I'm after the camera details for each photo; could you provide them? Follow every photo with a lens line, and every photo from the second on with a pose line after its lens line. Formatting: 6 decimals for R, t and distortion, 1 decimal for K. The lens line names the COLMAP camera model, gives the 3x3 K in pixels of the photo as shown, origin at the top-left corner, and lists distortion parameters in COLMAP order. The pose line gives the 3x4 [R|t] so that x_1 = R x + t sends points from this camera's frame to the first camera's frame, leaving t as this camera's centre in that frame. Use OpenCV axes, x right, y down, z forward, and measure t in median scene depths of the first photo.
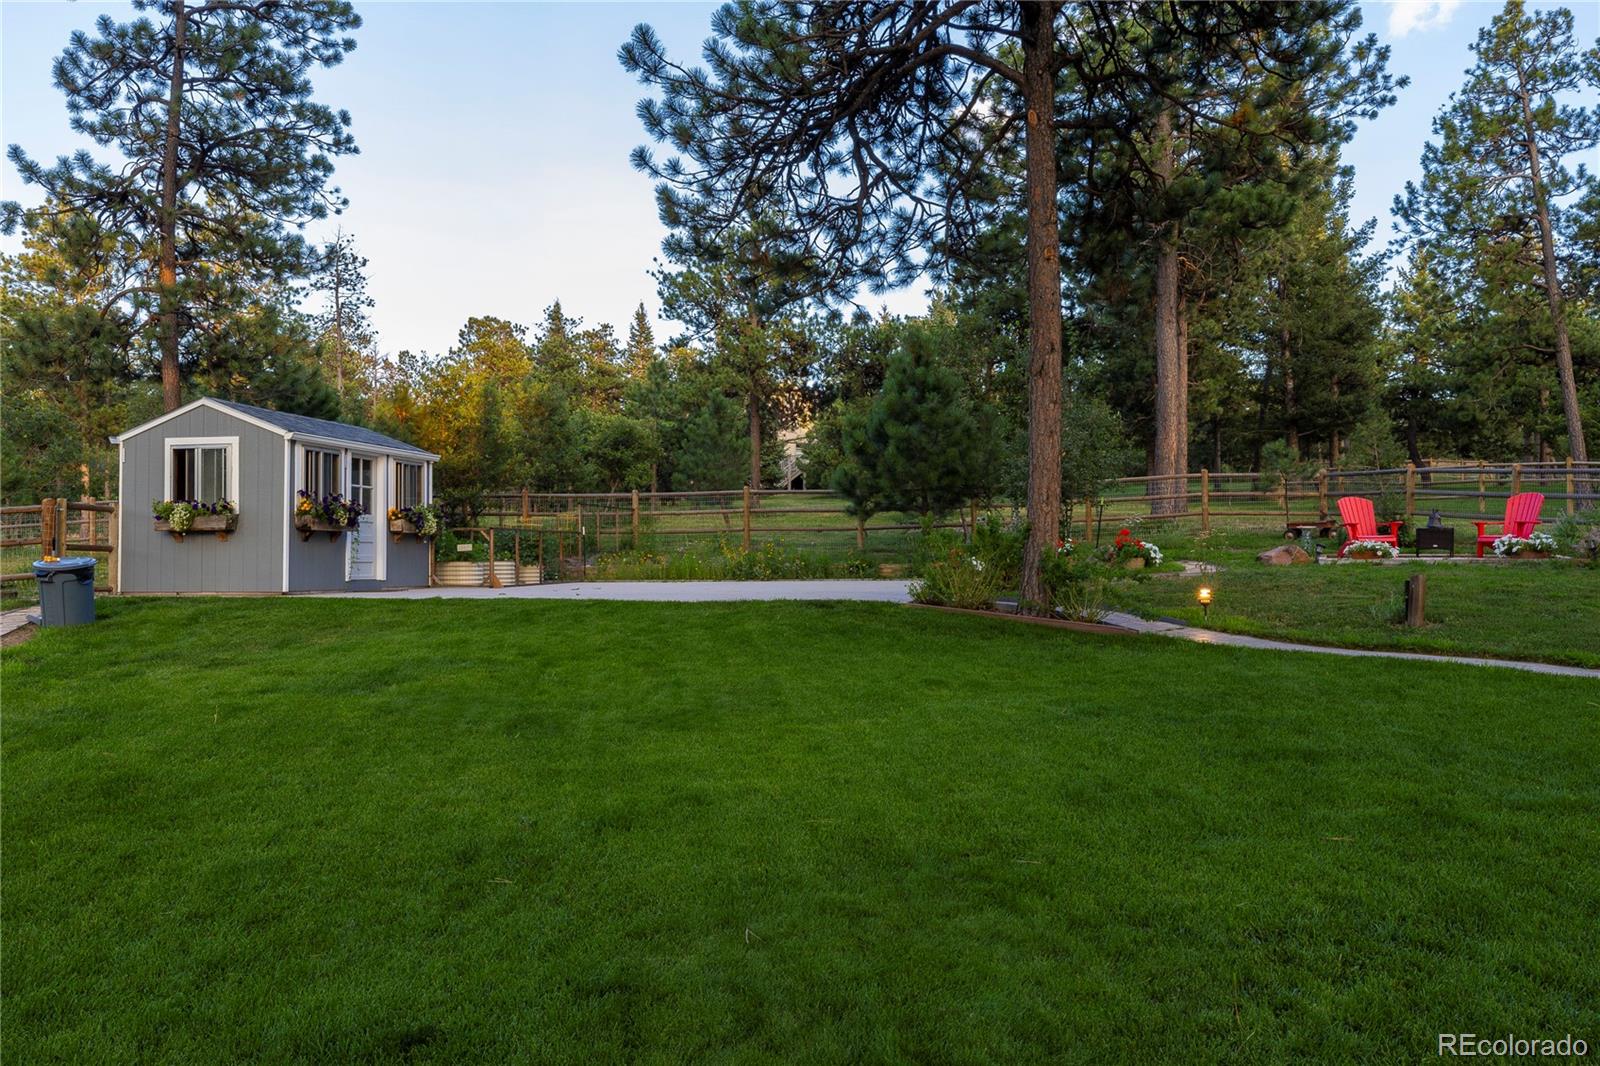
lens RADIAL K [[1090.9, 0, 800.0], [0, 1090.9, 533.0], [0, 0, 1]] dist [-0.001497, 0.000268]
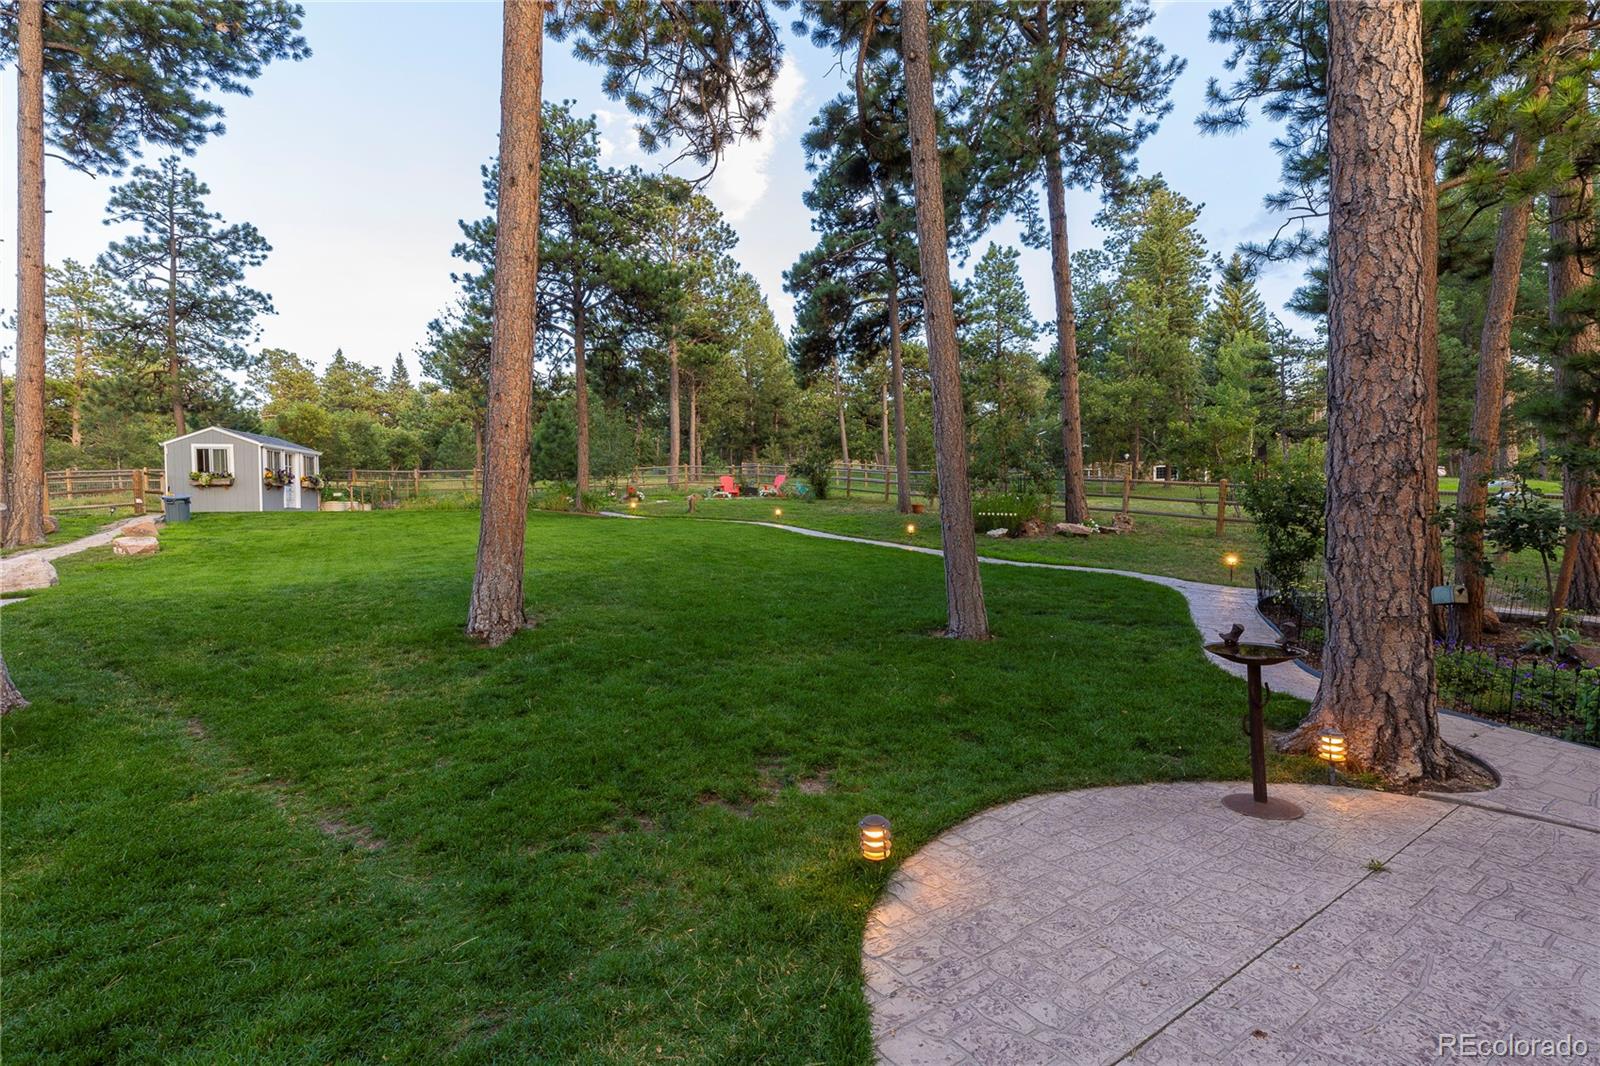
lens RADIAL K [[710.1, 0, 799.8], [0, 710.1, 524.6], [0, 0, 1]] dist [0.005343, -0.000079]
pose [[0.927631, -0.015488, 0.373178, 0.026047], [0.001949, 0.999327, 0.036632, 0.023330], [-0.373494, -0.033253, 0.927036, -0.694828]]
